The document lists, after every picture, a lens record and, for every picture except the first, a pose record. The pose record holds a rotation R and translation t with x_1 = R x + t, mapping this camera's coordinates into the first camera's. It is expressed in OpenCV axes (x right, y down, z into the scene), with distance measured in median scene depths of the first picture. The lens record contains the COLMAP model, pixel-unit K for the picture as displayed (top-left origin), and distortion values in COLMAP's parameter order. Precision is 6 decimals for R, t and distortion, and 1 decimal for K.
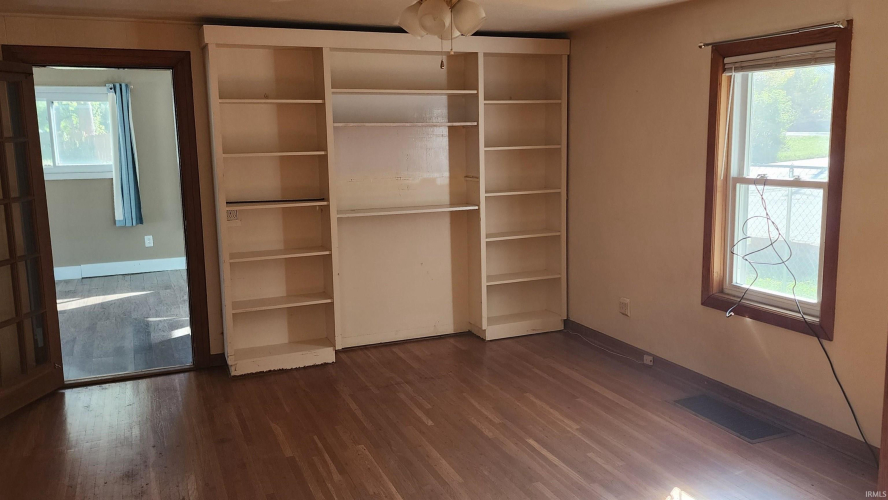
lens RADIAL K [[729.0, 0, 442.9], [0, 729.0, 237.7], [0, 0, 1]] dist [0.131071, -0.145088]
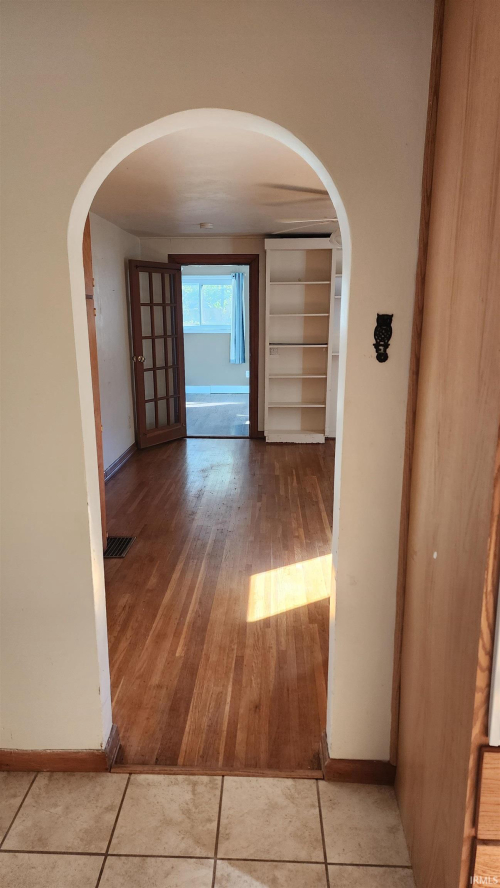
lens RADIAL K [[587.6, 0, 244.9], [0, 587.6, 458.4], [0, 0, 1]] dist [0.084889, -0.068312]
pose [[0.904862, 0.119543, -0.408576, 0.248677], [-0.076328, 0.989769, 0.120549, 0.057198], [0.418806, -0.077894, 0.904729, -0.303056]]
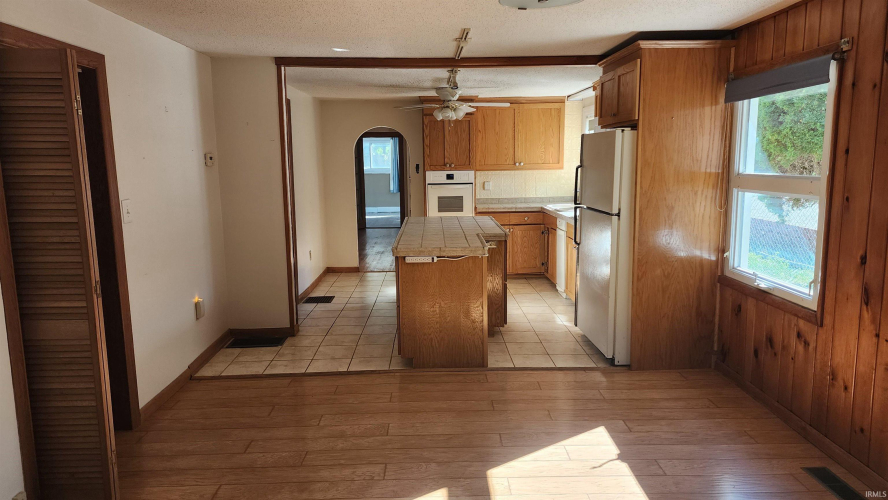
lens RADIAL K [[616.6, 0, 449.5], [0, 616.6, 249.7], [0, 0, 1]] dist [0.080959, -0.004914]
pose [[0.930847, 0.064426, -0.359686, 0.867625], [-0.060444, 0.997922, 0.022318, 0.199560], [0.360376, 0.000967, 0.932806, -1.486097]]
